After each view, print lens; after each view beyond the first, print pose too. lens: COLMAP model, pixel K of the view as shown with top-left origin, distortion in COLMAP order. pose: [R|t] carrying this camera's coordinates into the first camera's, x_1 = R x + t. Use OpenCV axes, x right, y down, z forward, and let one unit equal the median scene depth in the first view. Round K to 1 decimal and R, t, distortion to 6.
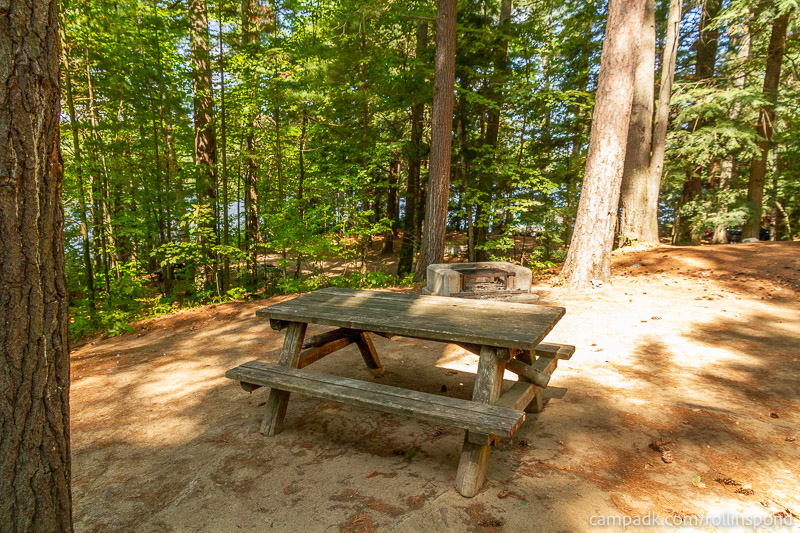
lens RADIAL K [[535.4, 0, 397.9], [0, 535.4, 268.2], [0, 0, 1]] dist [-0.003843, -0.004036]
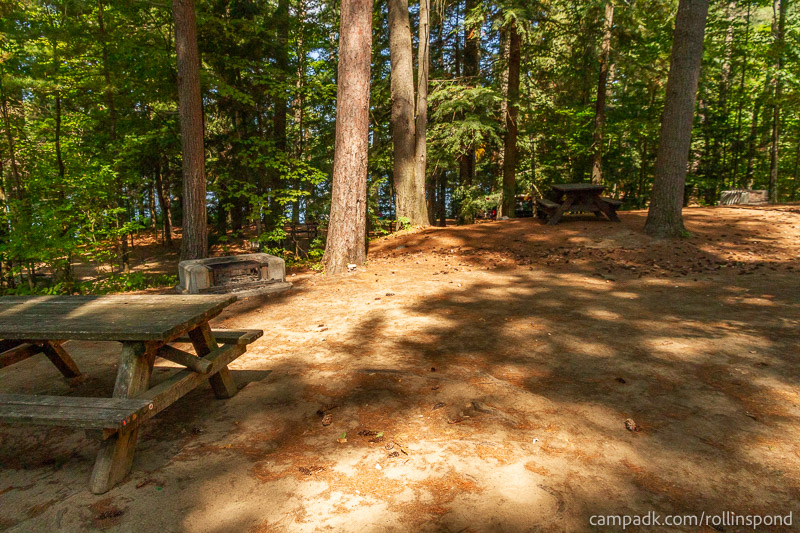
lens RADIAL K [[535.4, 0, 400.3], [0, 535.4, 262.3], [0, 0, 1]] dist [-0.003843, -0.004036]
pose [[0.947368, -0.076220, 0.310942, 0.175285], [0.074212, 0.997075, 0.018302, 0.008747], [-0.311427, 0.005737, 0.950253, -0.057778]]
